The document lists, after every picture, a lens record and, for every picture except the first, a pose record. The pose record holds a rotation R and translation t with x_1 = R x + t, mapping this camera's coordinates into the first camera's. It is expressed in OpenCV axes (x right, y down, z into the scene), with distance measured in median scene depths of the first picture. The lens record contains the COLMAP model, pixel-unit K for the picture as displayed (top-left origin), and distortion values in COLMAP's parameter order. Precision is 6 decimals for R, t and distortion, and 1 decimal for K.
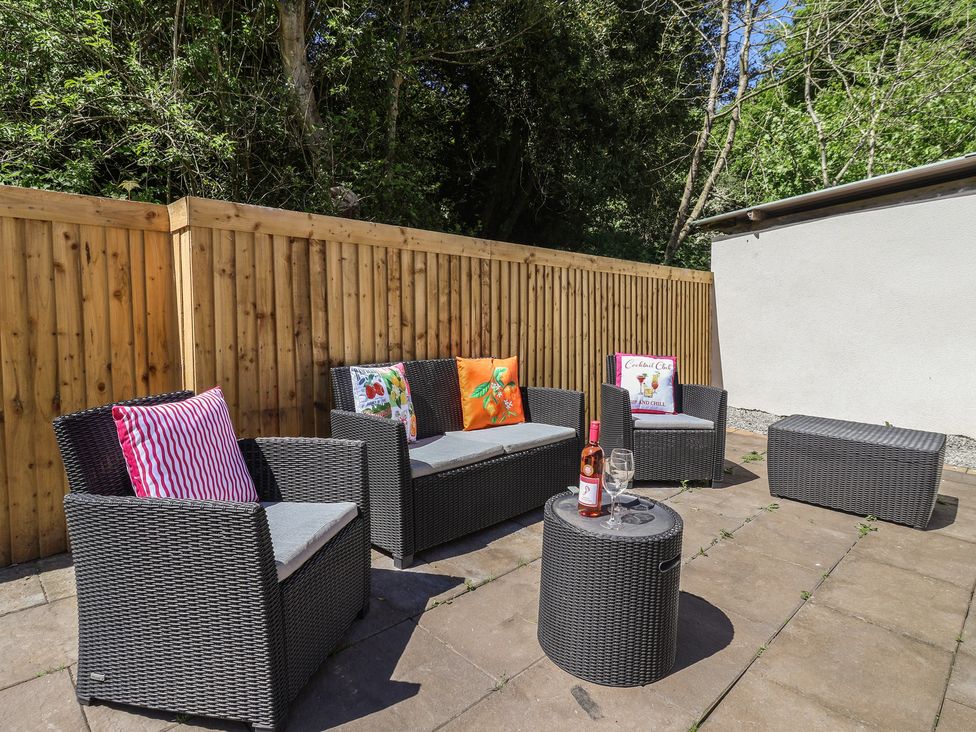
lens RADIAL K [[526.1, 0, 487.9], [0, 526.1, 341.6], [0, 0, 1]] dist [-0.000225, -0.000414]
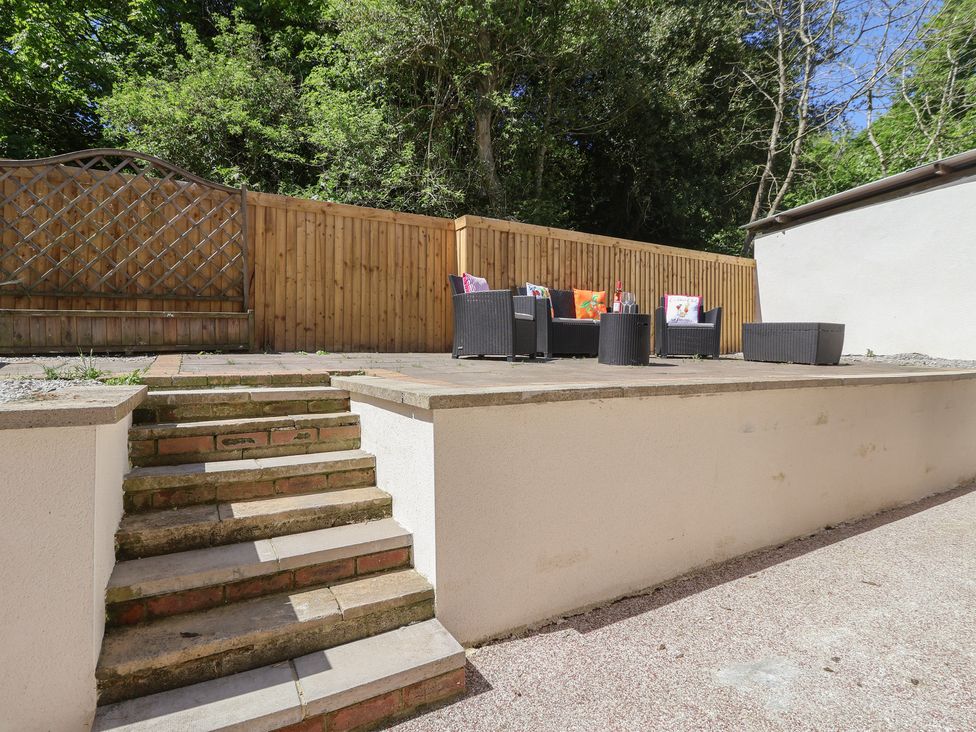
lens RADIAL K [[511.9, 0, 483.2], [0, 511.9, 350.8], [0, 0, 1]] dist [-0.005233, -0.001860]
pose [[0.964985, 0.009441, -0.262134, 0.111026], [-0.023348, 0.998477, -0.049987, 0.336122], [0.261263, 0.054357, 0.963736, -0.887377]]
